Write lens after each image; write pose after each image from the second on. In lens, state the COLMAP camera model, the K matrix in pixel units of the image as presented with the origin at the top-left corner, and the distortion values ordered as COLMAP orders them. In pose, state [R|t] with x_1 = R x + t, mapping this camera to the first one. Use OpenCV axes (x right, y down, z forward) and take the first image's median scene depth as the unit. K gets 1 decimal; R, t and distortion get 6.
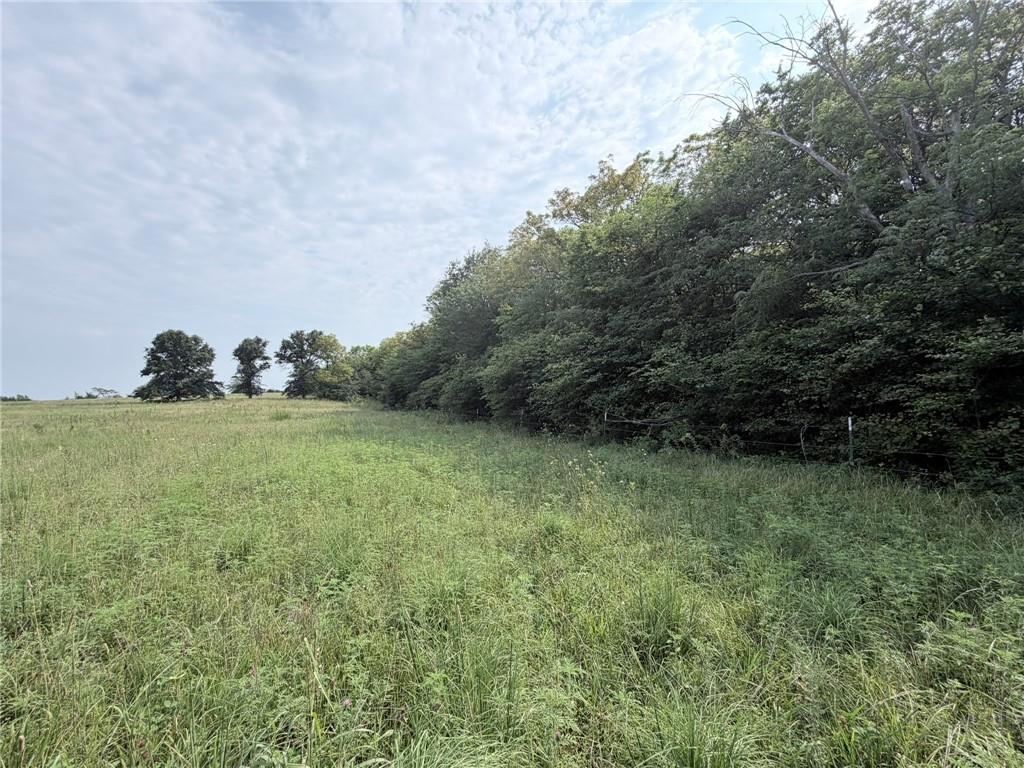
lens RADIAL K [[419.7, 0, 521.4], [0, 419.7, 377.9], [0, 0, 1]] dist [0.003920, 0.001389]
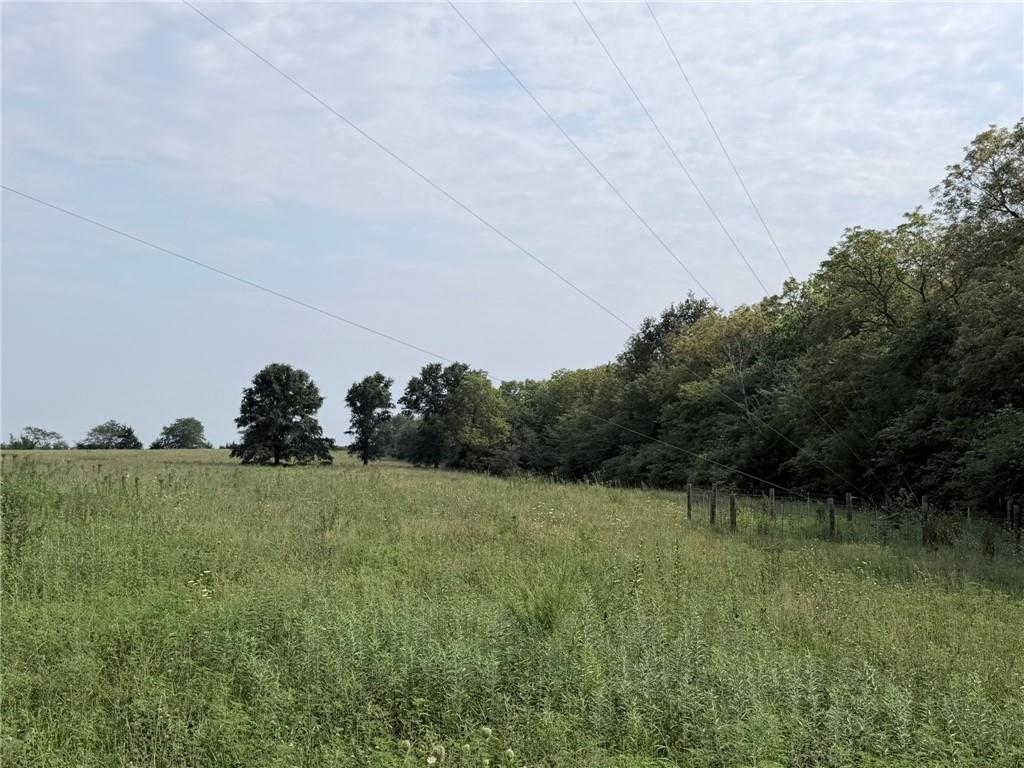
lens RADIAL K [[1201.8, 0, 512.5], [0, 1201.8, 321.4], [0, 0, 1]] dist [0.115266, 0.000000]
pose [[0.949874, 0.015226, -0.312263, 0.166439], [-0.041539, 0.996104, -0.077788, -0.038912], [0.309862, 0.086860, 0.946806, -0.743460]]
